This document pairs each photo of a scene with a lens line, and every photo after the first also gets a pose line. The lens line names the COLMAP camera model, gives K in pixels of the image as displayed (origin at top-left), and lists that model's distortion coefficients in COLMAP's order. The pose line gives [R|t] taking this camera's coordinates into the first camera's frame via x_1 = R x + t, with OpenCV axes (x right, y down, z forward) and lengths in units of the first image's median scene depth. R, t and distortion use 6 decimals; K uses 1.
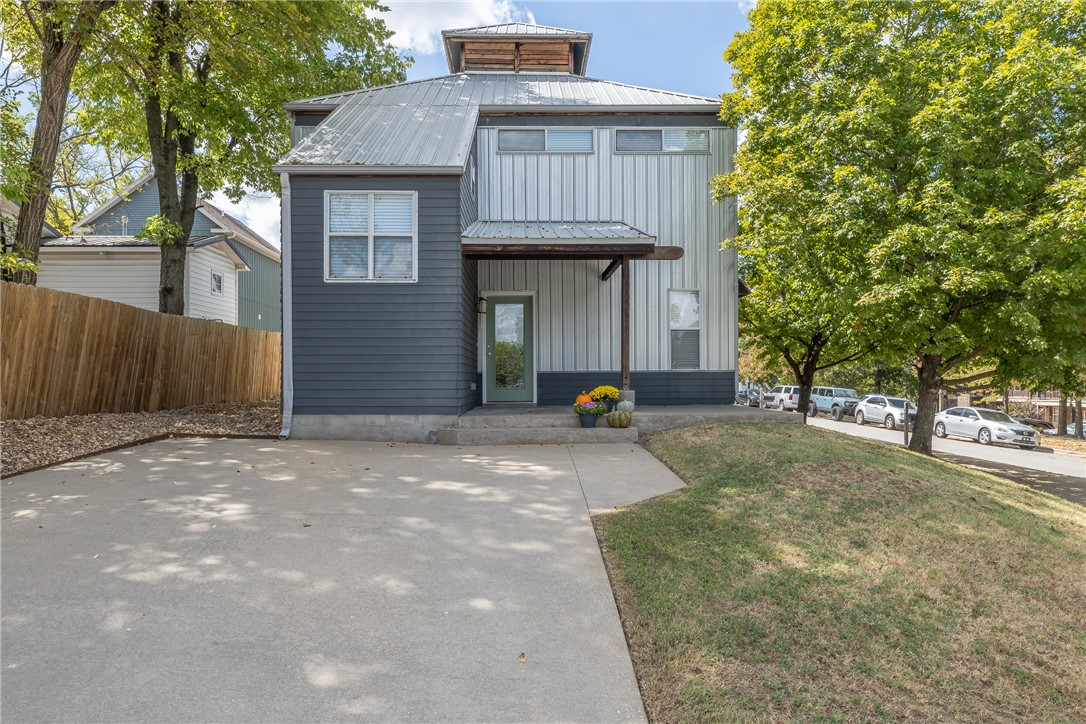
lens RADIAL K [[655.3, 0, 543.9], [0, 655.3, 367.8], [0, 0, 1]] dist [0.001671, -0.002134]
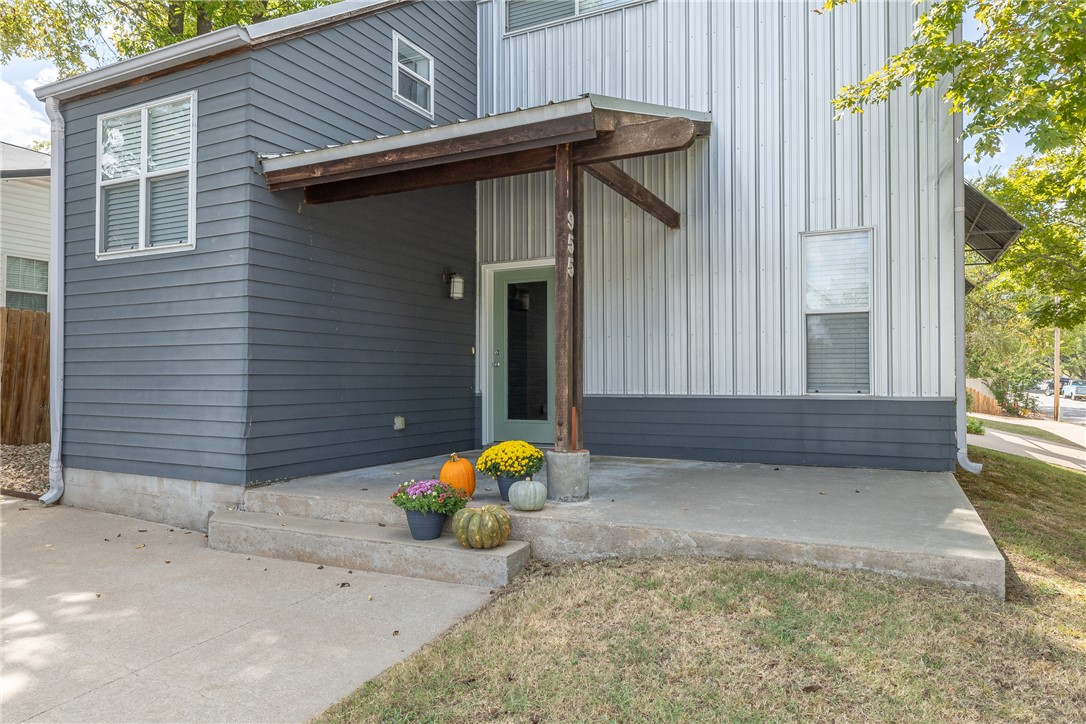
lens RADIAL K [[702.4, 0, 542.2], [0, 702.4, 358.1], [0, 0, 1]] dist [-0.000667, 0.000857]
pose [[0.887721, -0.010326, -0.460267, 0.356628], [0.005270, 0.999911, -0.012269, -0.025752], [0.460352, 0.008466, 0.887696, 0.595795]]
